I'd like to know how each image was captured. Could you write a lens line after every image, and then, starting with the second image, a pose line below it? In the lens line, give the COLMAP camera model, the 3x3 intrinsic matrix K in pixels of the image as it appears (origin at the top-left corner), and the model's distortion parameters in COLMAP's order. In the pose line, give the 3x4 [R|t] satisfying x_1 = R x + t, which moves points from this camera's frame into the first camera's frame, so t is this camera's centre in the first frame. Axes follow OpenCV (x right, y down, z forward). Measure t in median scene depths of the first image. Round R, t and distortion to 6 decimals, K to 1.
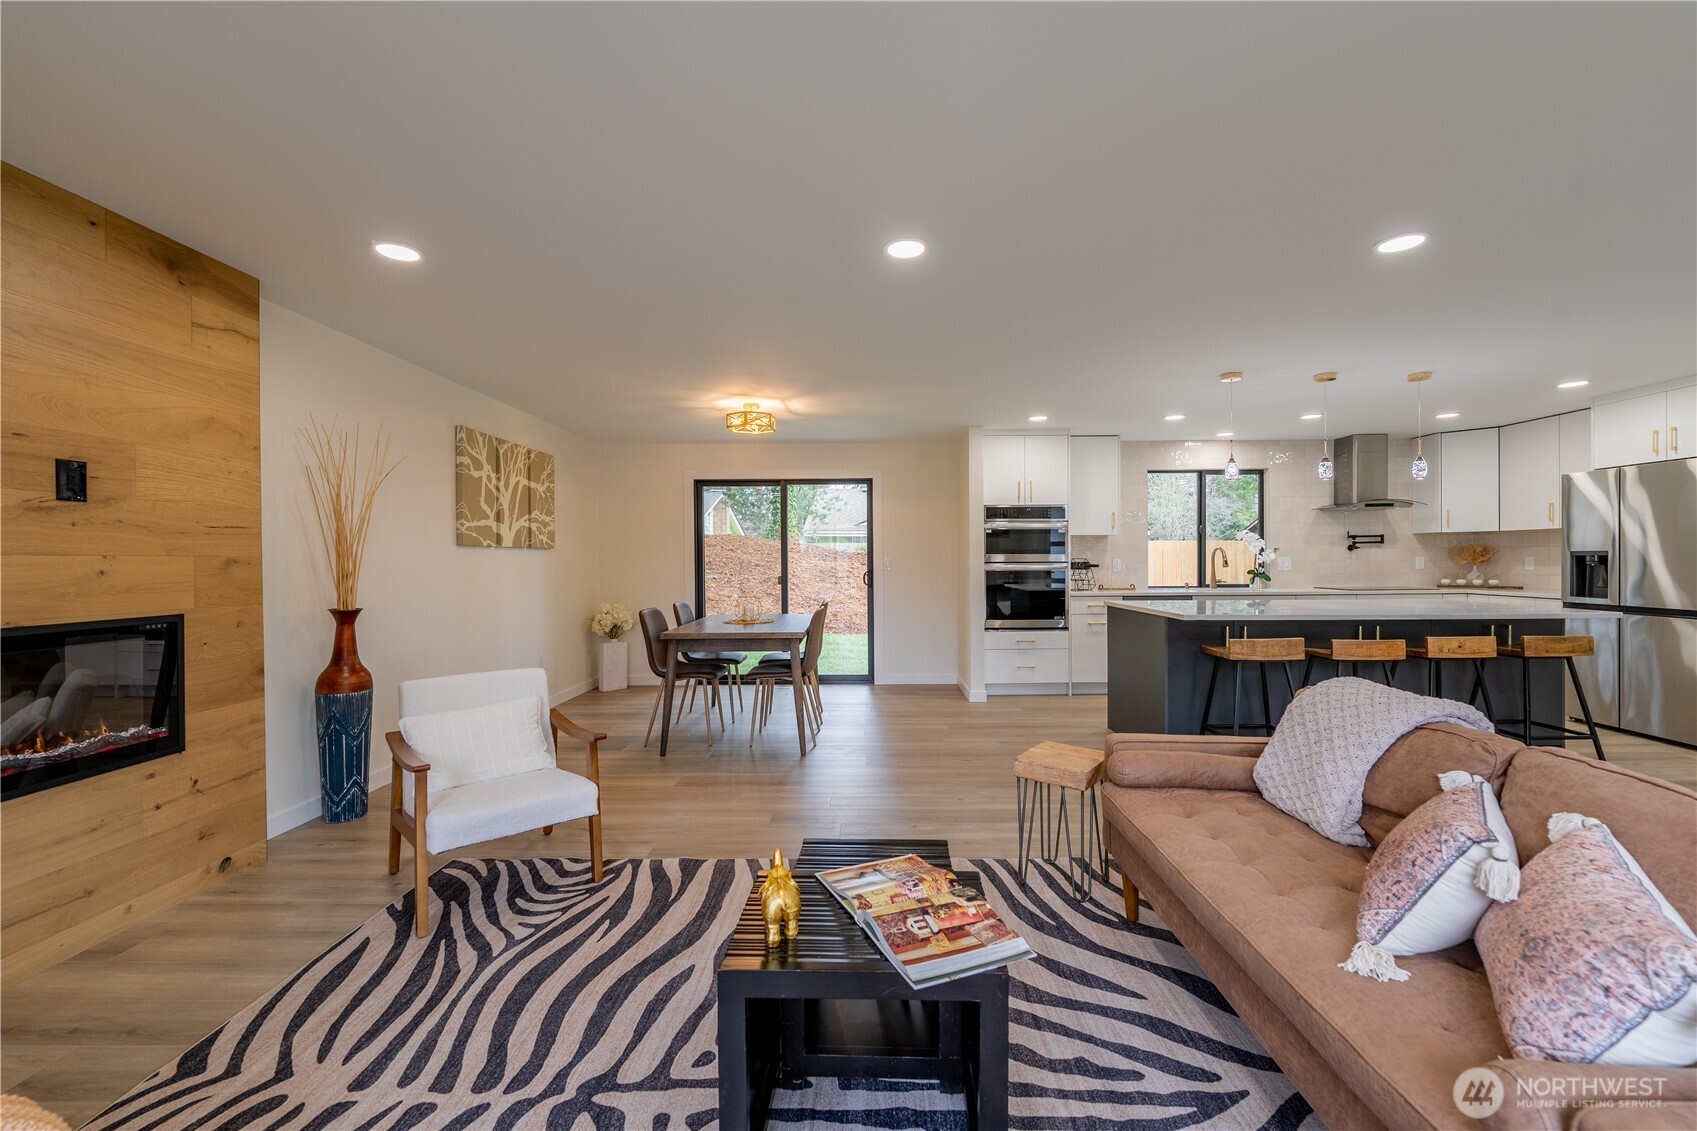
lens RADIAL K [[701.4, 0, 849.9], [0, 701.4, 562.4], [0, 0, 1]] dist [-0.020078, 0.007129]
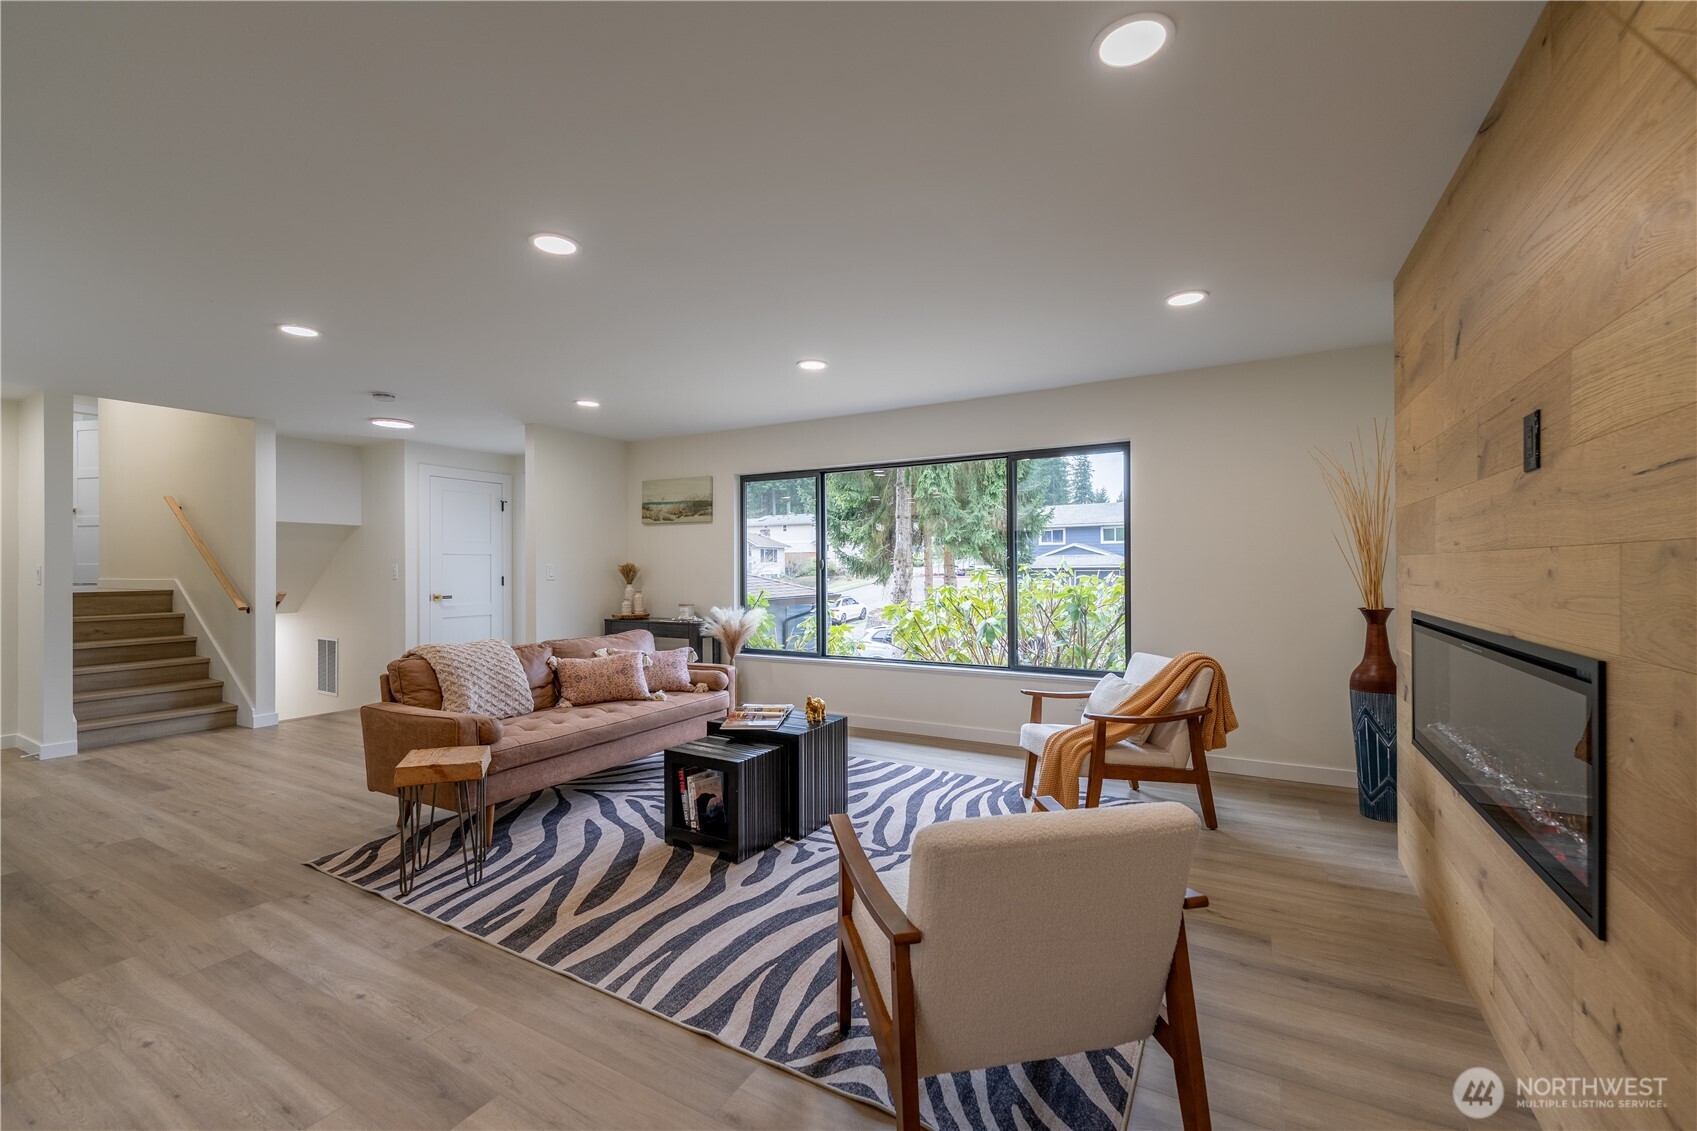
lens RADIAL K [[684.5, 0, 839.5], [0, 684.5, 566.0], [0, 0, 1]] dist [-0.003020, -0.000369]
pose [[-0.880748, 0.010760, 0.473463, -0.310875], [0.011089, 0.999936, -0.002096, 0.001450], [-0.473455, 0.003405, -0.880811, 0.726774]]
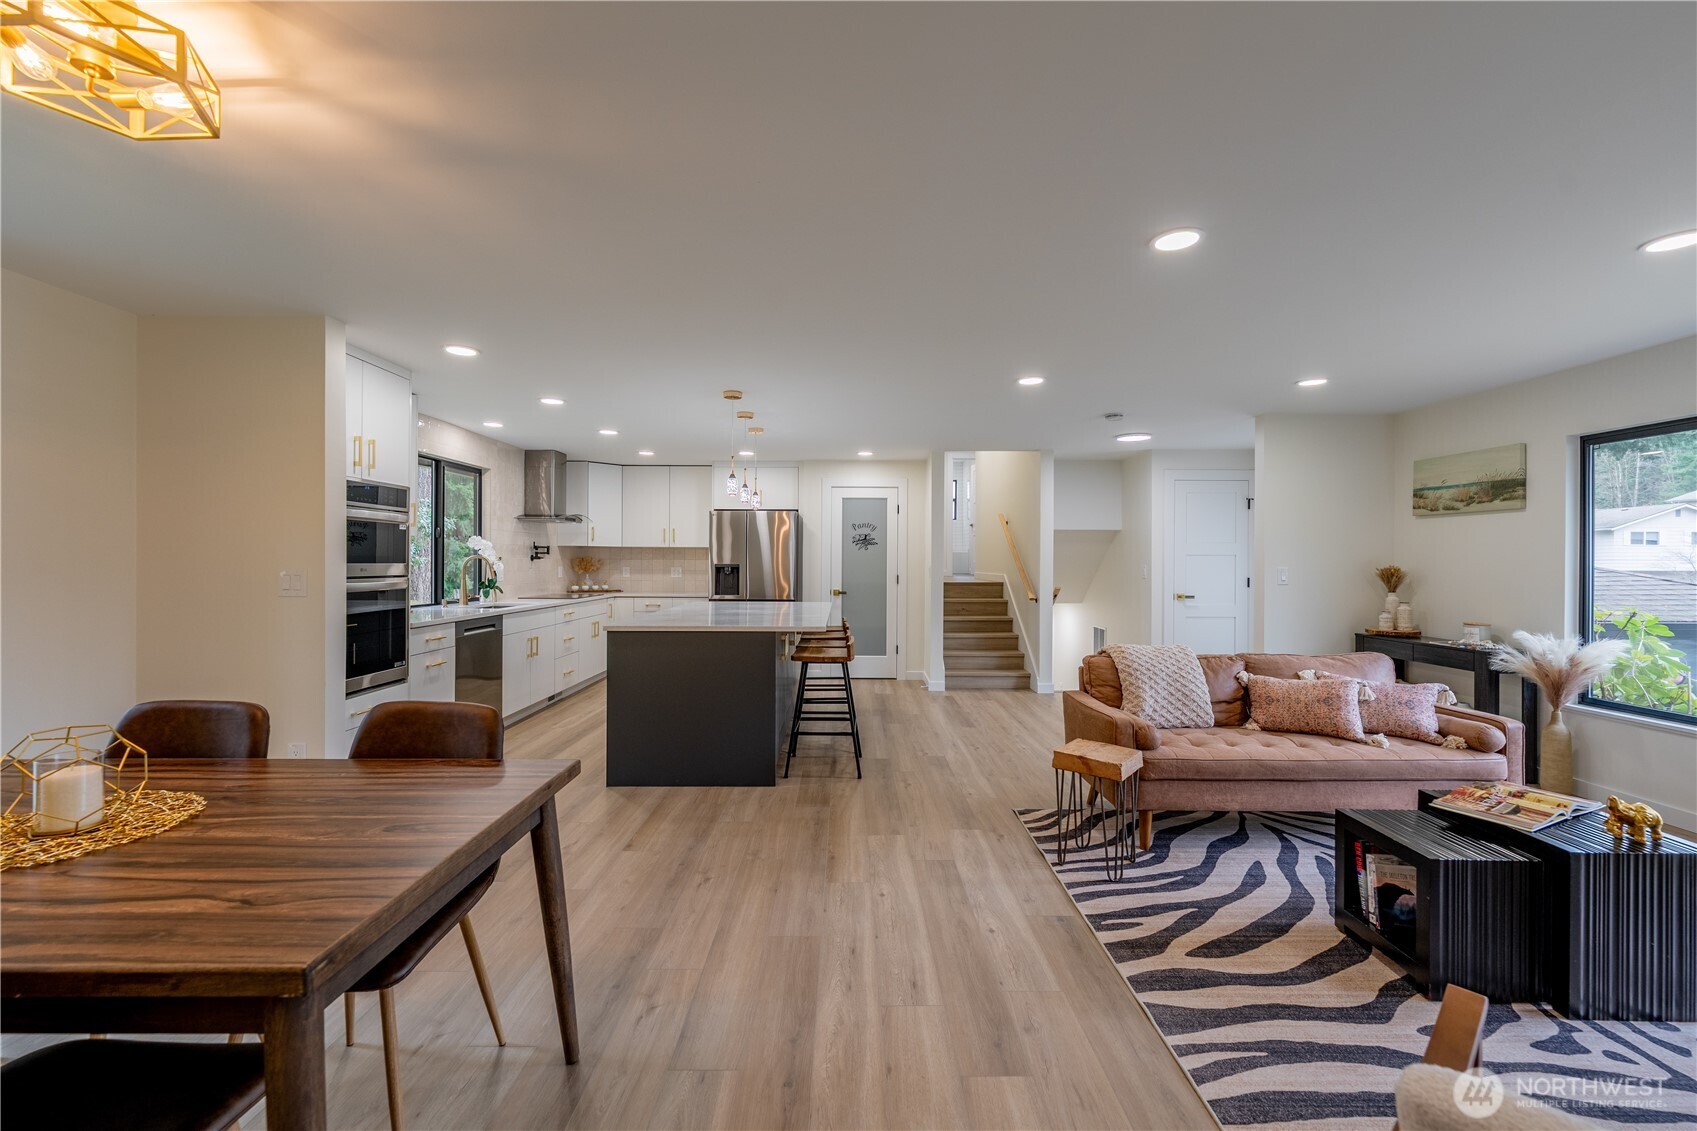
lens RADIAL K [[688.4, 0, 852.8], [0, 688.4, 561.3], [0, 0, 1]] dist [-0.009279, 0.000198]
pose [[-0.024527, 0.007423, 0.999672, -0.354165], [0.001368, 0.999972, -0.007392, -0.009264], [-0.999698, 0.001186, -0.024536, 0.637433]]
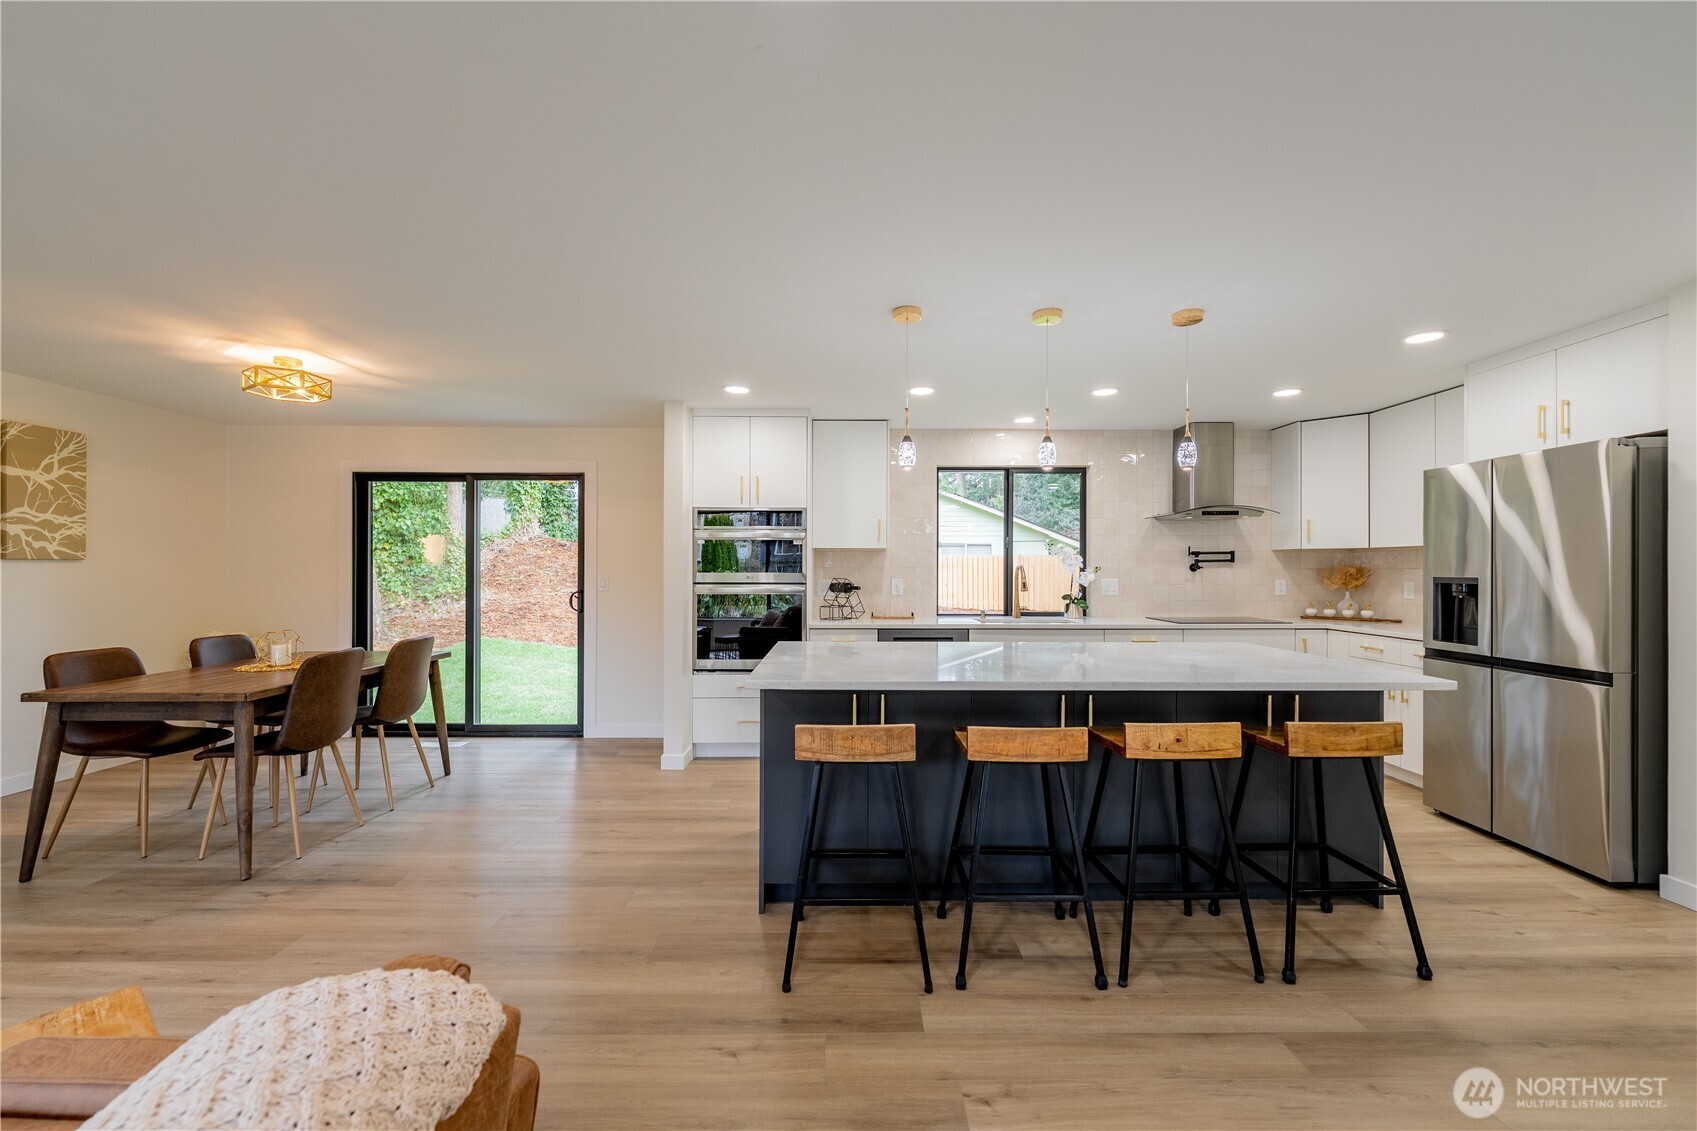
lens RADIAL K [[700.7, 0, 848.5], [0, 700.7, 565.5], [0, 0, 1]] dist [-0.000981, -0.000169]
pose [[0.999700, 0.008637, 0.022903, 0.359313], [-0.008367, 0.999895, -0.011831, -0.012198], [-0.023002, 0.011635, 0.999668, 0.248327]]
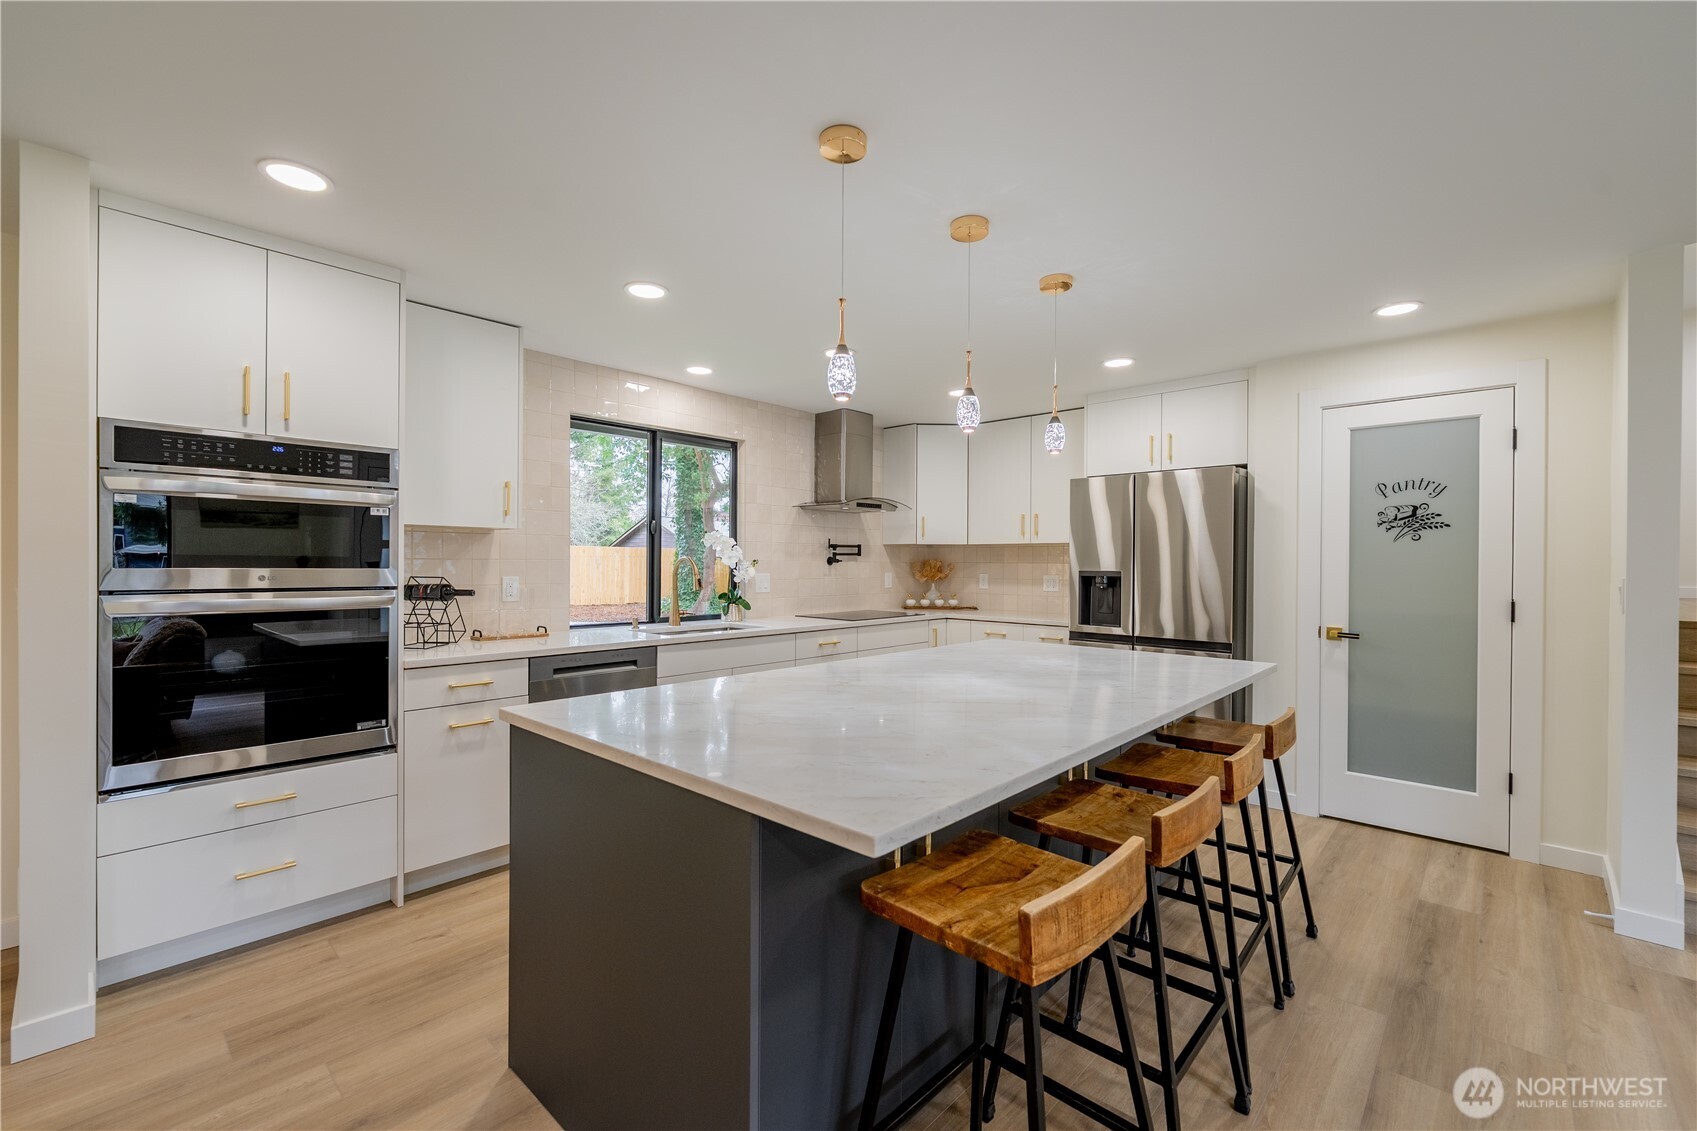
lens RADIAL K [[713.1, 0, 855.8], [0, 713.1, 565.7], [0, 0, 1]] dist [-0.000270, -0.000257]
pose [[0.659768, 0.007807, 0.751429, 0.181912], [-0.005706, 0.999969, -0.005379, -0.013580], [-0.751448, -0.000738, 0.659792, 0.541734]]
